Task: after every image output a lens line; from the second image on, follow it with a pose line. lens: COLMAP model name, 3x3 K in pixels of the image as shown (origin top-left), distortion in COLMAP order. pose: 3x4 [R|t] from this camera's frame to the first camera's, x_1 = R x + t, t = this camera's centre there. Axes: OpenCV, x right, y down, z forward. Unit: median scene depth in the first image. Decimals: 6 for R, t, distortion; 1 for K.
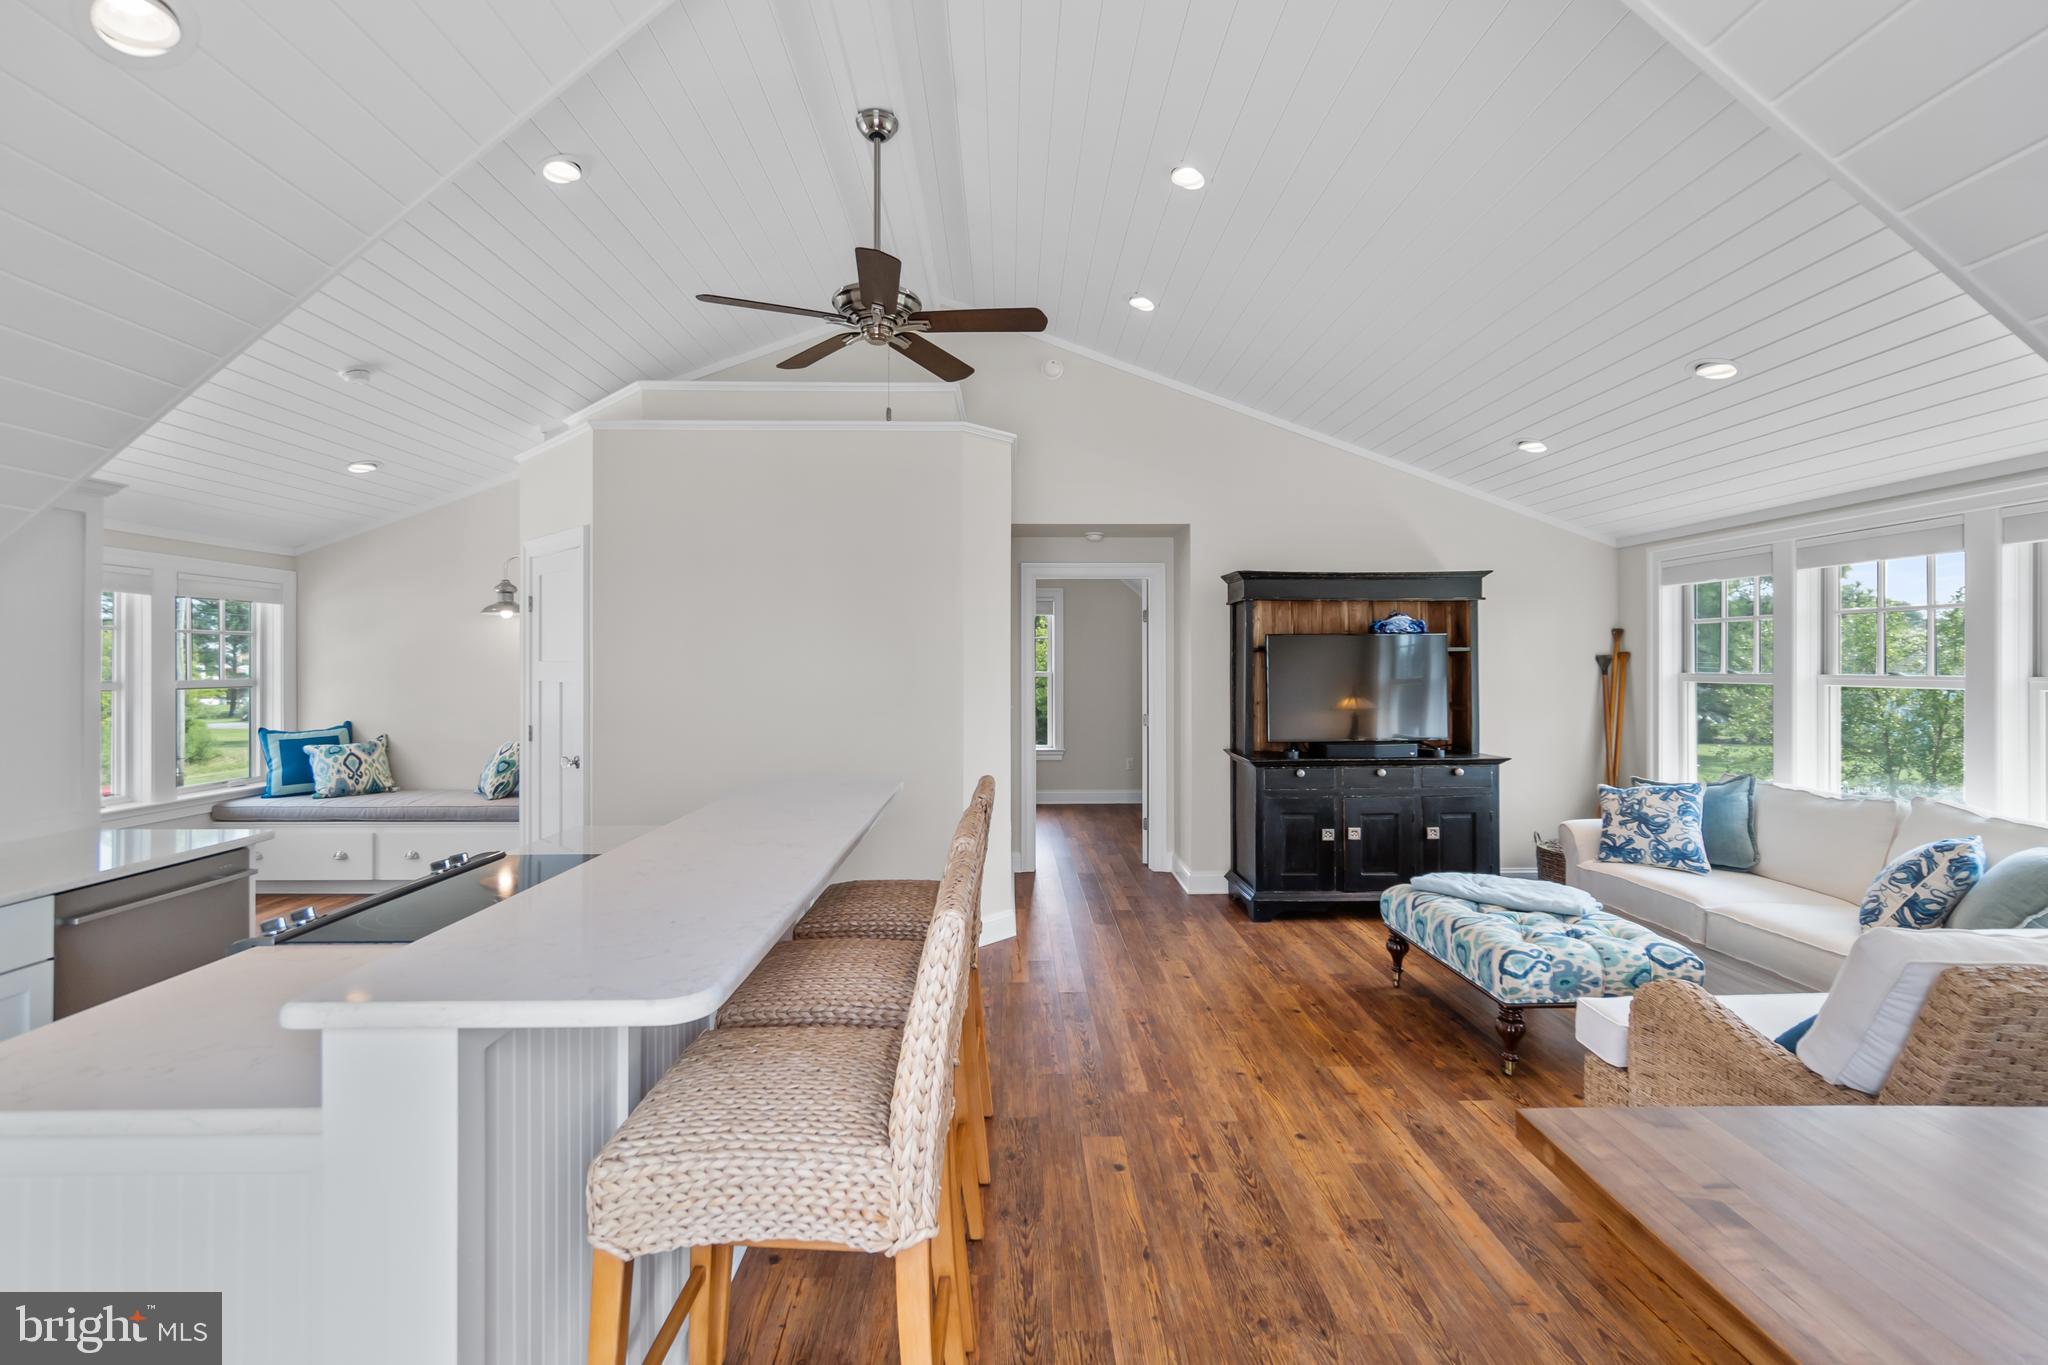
lens RADIAL K [[893.9, 0, 1034.5], [0, 893.9, 657.5], [0, 0, 1]] dist [-0.002931, -0.000910]
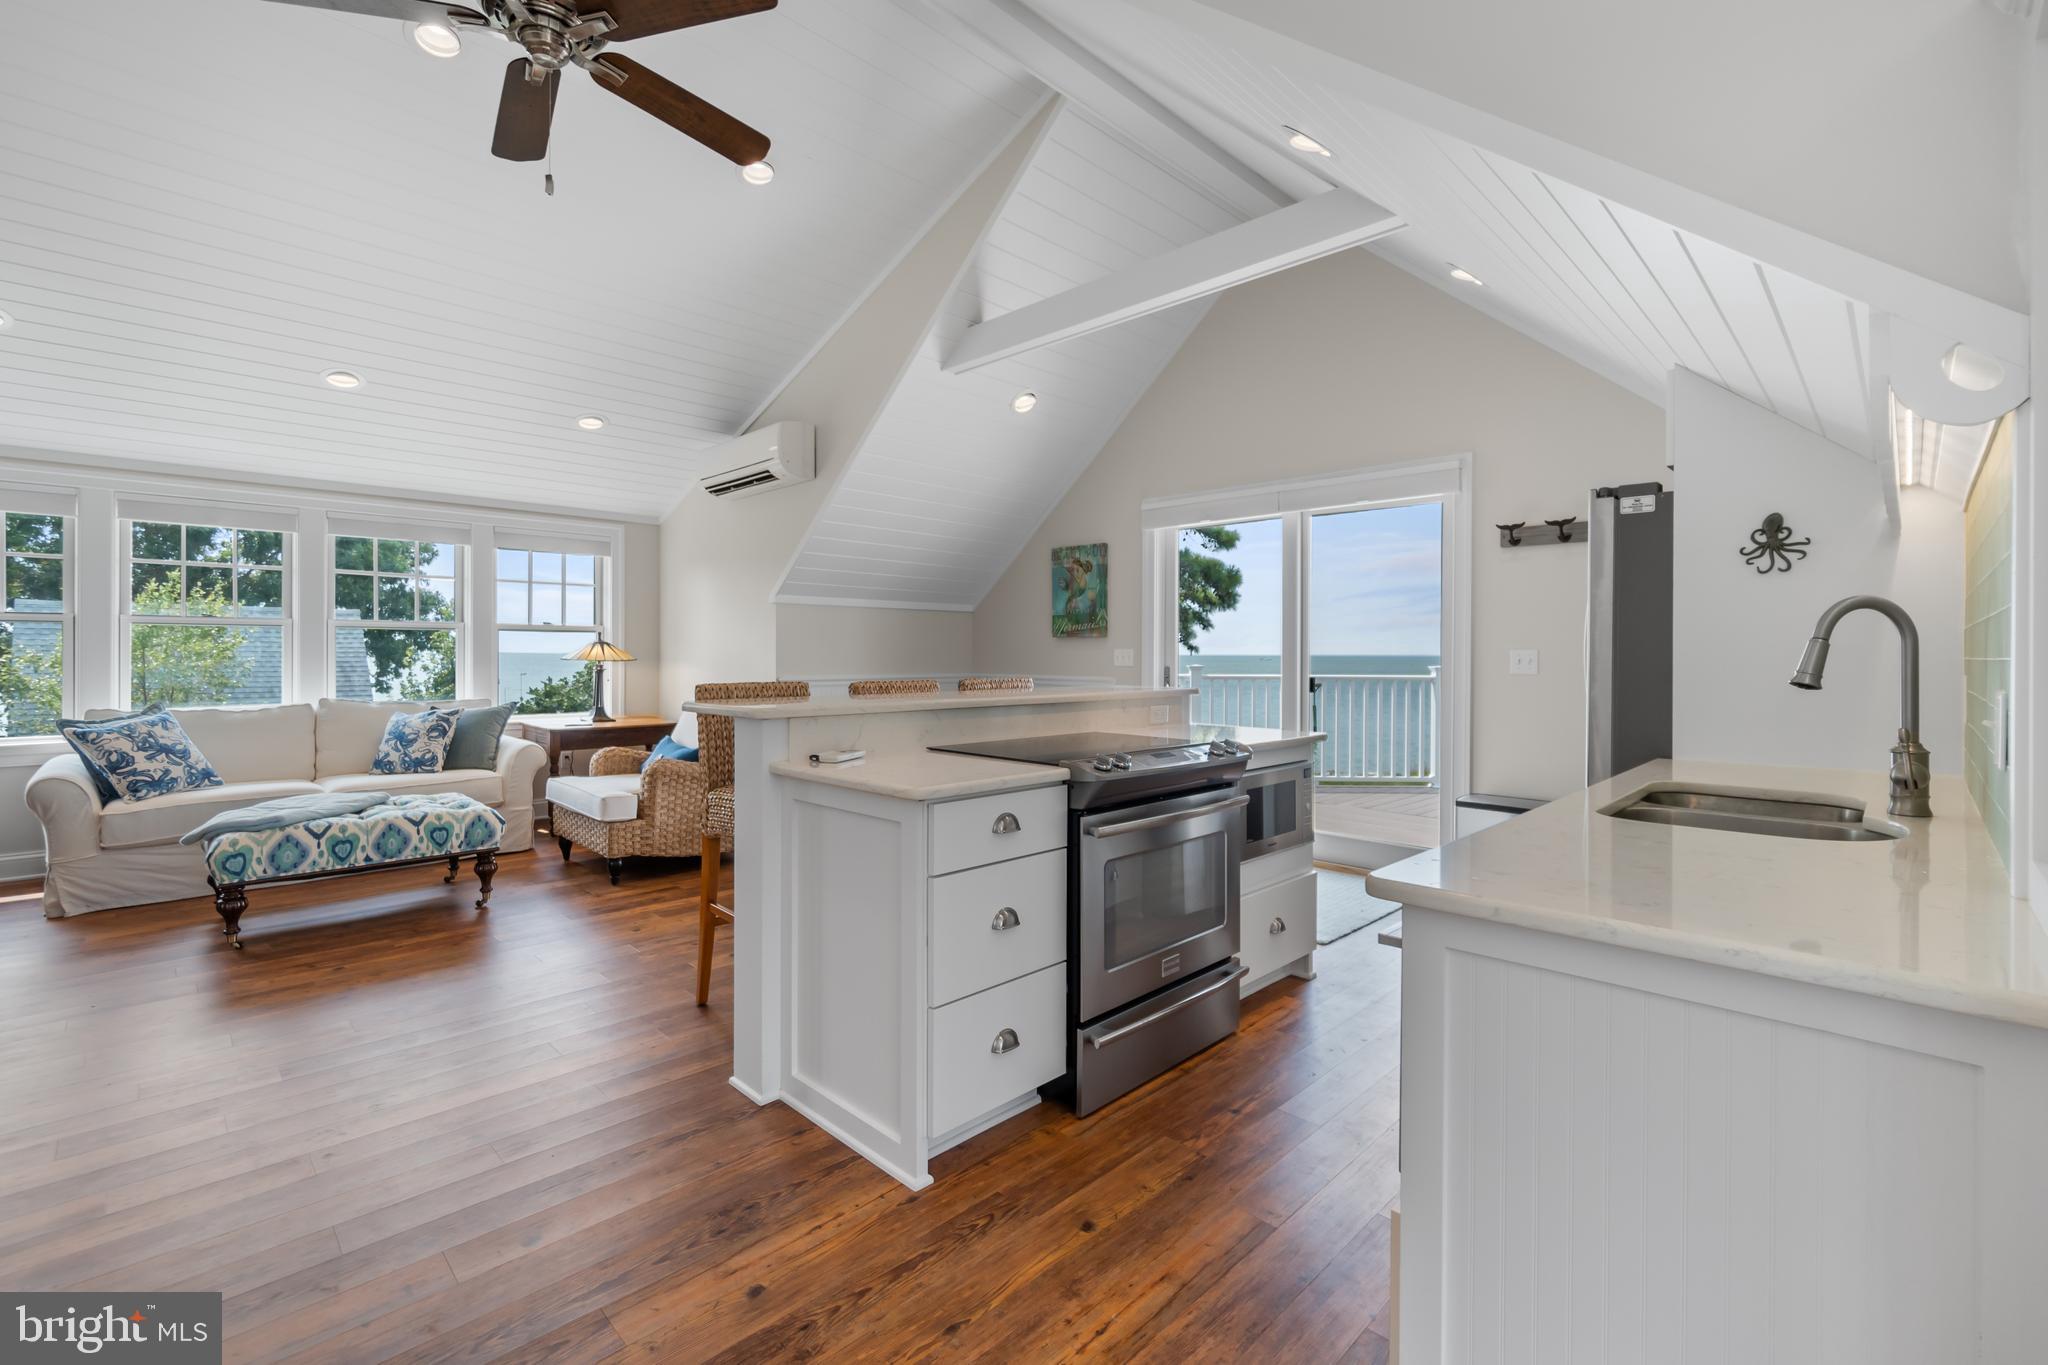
lens RADIAL K [[893.9, 0, 1025.8], [0, 893.9, 658.6], [0, 0, 1]] dist [-0.002931, -0.000910]
pose [[-0.690824, -0.007462, 0.722985, -0.546488], [-0.010328, 0.999947, 0.000452, 0.048831], [-0.722949, -0.007155, -0.690864, 0.734512]]
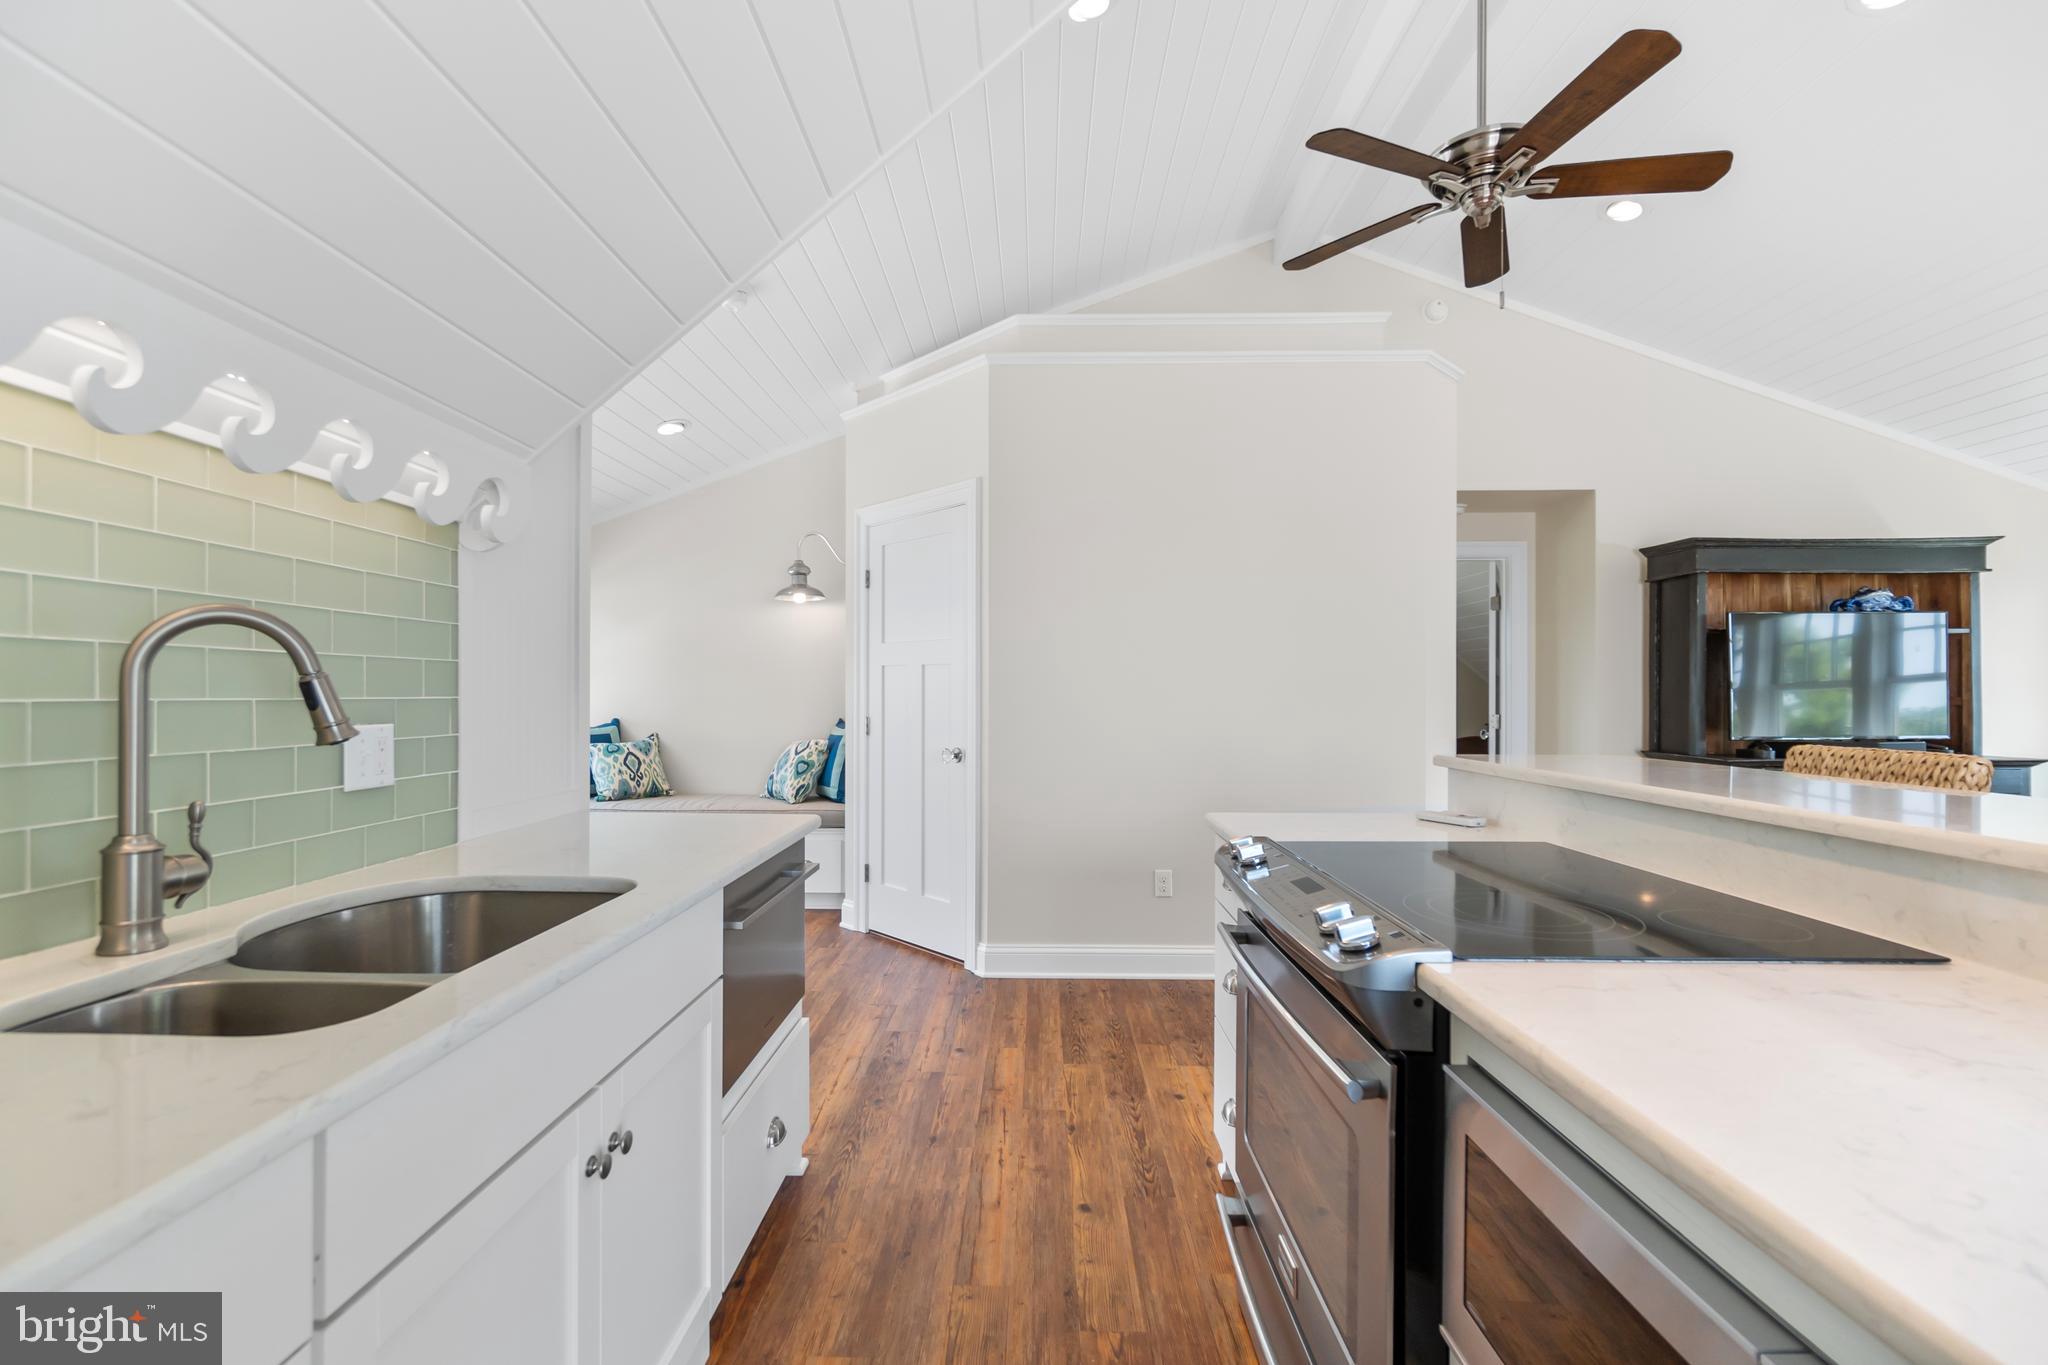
lens RADIAL K [[893.9, 0, 1025.1], [0, 893.9, 696.3], [0, 0, 1]] dist [-0.002931, -0.000910]
pose [[0.998926, 0.002089, -0.046290, -0.332558], [-0.001663, 0.999956, 0.009244, 0.042438], [0.046308, -0.009157, 0.998885, 0.116102]]
